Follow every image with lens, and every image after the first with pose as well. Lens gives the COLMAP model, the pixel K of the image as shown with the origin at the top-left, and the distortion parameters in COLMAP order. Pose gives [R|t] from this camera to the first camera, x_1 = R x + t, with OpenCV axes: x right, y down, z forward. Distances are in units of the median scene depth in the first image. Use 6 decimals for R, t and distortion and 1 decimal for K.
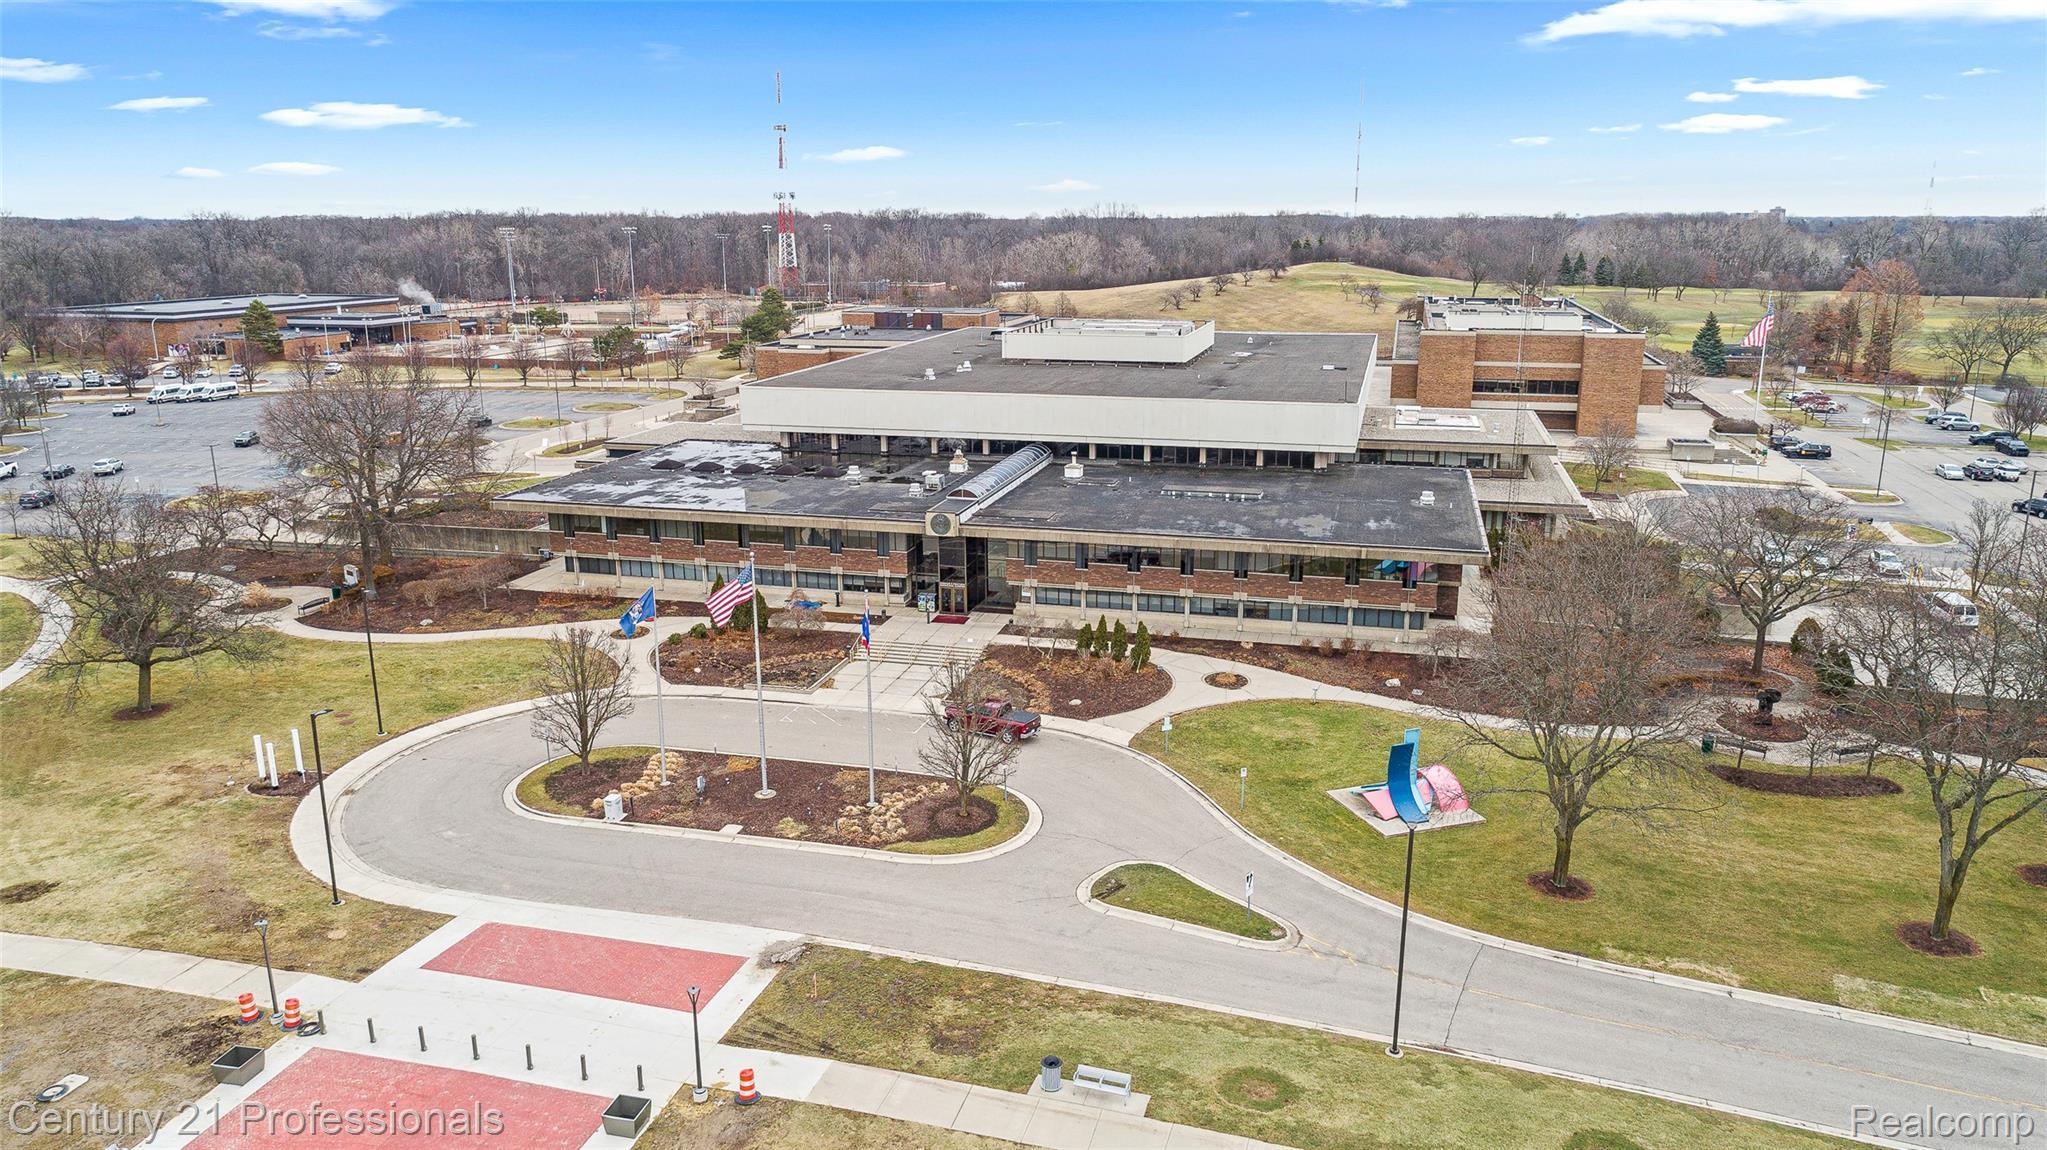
lens RADIAL K [[1363.8, 0, 1018.9], [0, 1363.8, 574.7], [0, 0, 1]] dist [-0.005722, 0.003228]
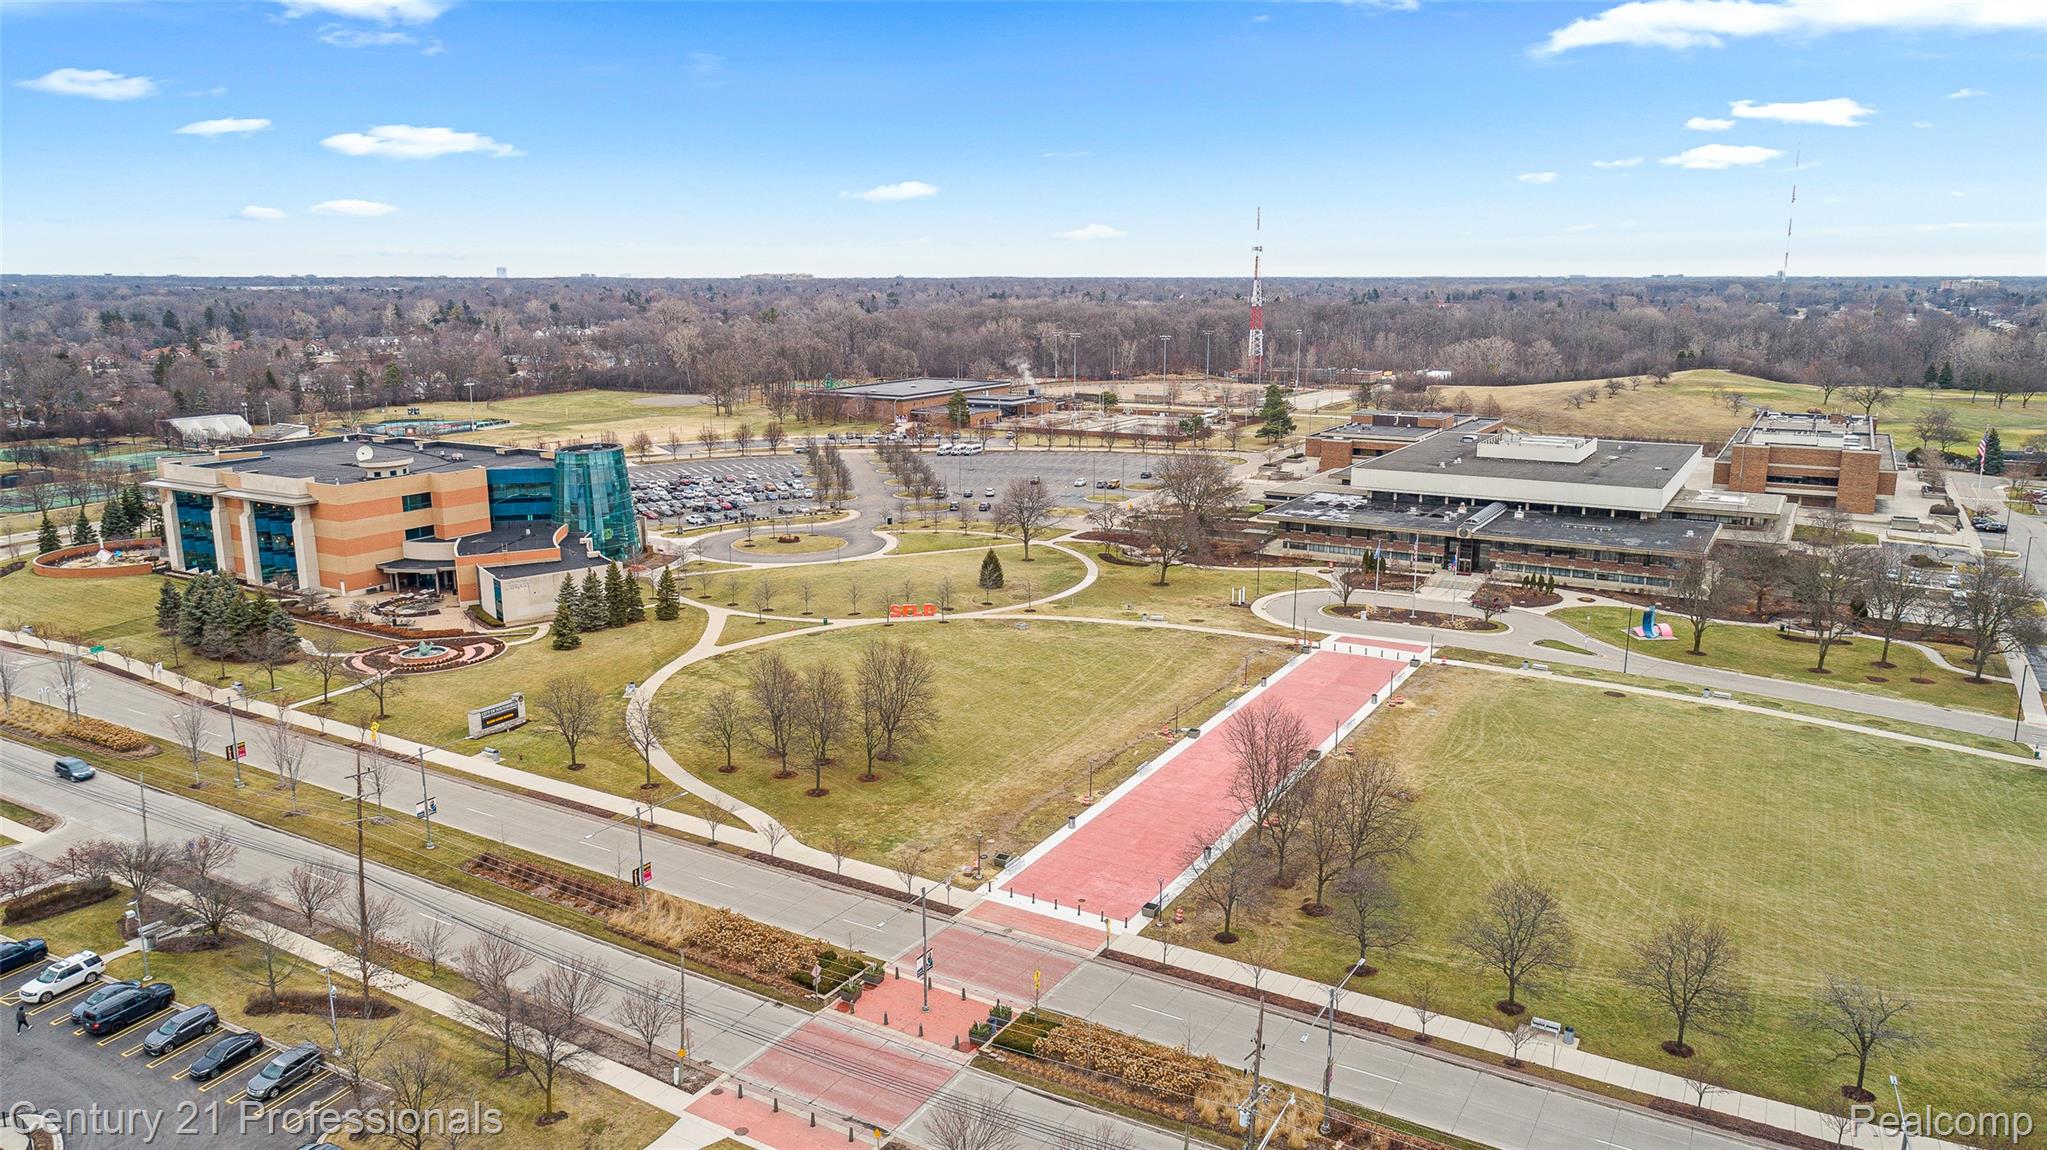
lens RADIAL K [[1363.8, 0, 1029.7], [0, 1363.8, 571.5], [0, 0, 1]] dist [-0.005722, 0.003228]
pose [[0.964326, 0.058369, -0.258204, -0.138994], [-0.068327, 0.997219, -0.029754, 0.125679], [0.255749, 0.046335, 0.965632, -1.227546]]
